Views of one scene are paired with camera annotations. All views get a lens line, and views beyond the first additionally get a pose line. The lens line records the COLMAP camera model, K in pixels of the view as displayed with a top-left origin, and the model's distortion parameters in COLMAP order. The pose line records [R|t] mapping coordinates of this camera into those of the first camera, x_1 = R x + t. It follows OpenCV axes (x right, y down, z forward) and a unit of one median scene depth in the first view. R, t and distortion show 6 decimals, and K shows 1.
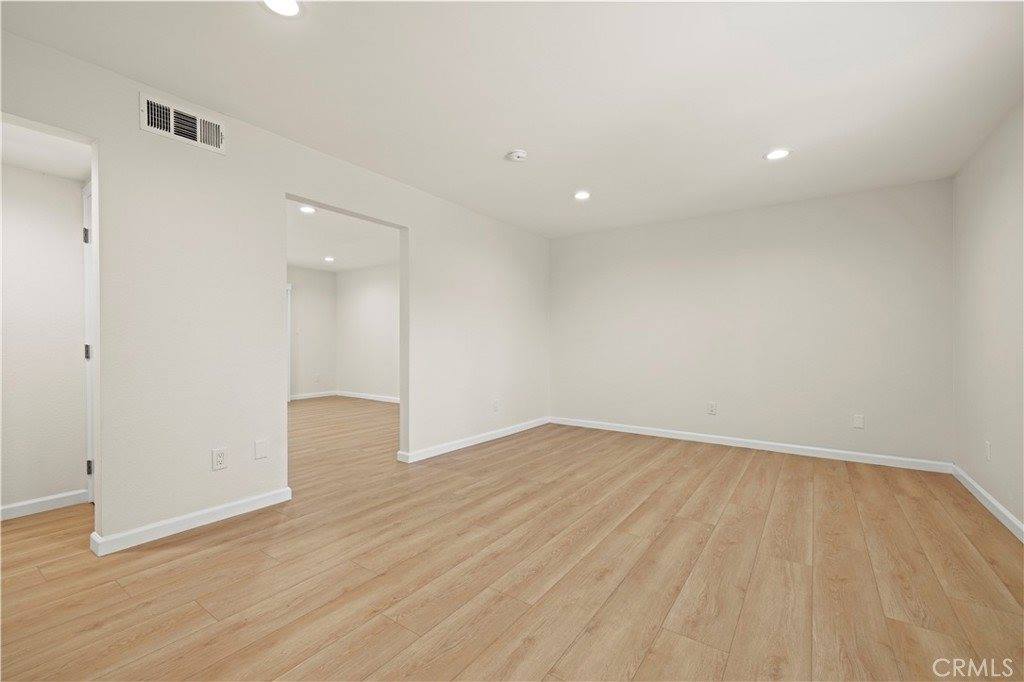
lens RADIAL K [[434.3, 0, 505.2], [0, 434.3, 339.7], [0, 0, 1]] dist [0.001478, 0.001069]
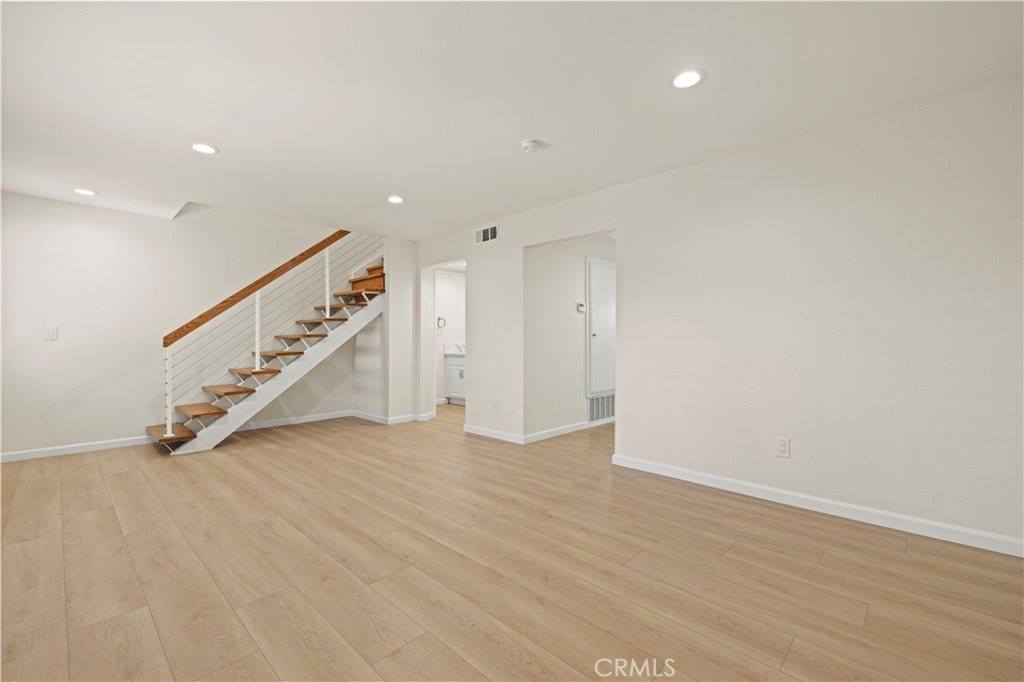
lens RADIAL K [[434.3, 0, 513.2], [0, 434.3, 340.2], [0, 0, 1]] dist [0.001478, 0.001069]
pose [[-0.135548, -0.004554, -0.990760, 1.219687], [0.002022, 0.999986, -0.004873, 0.003858], [0.990769, -0.002664, -0.135537, 1.370559]]
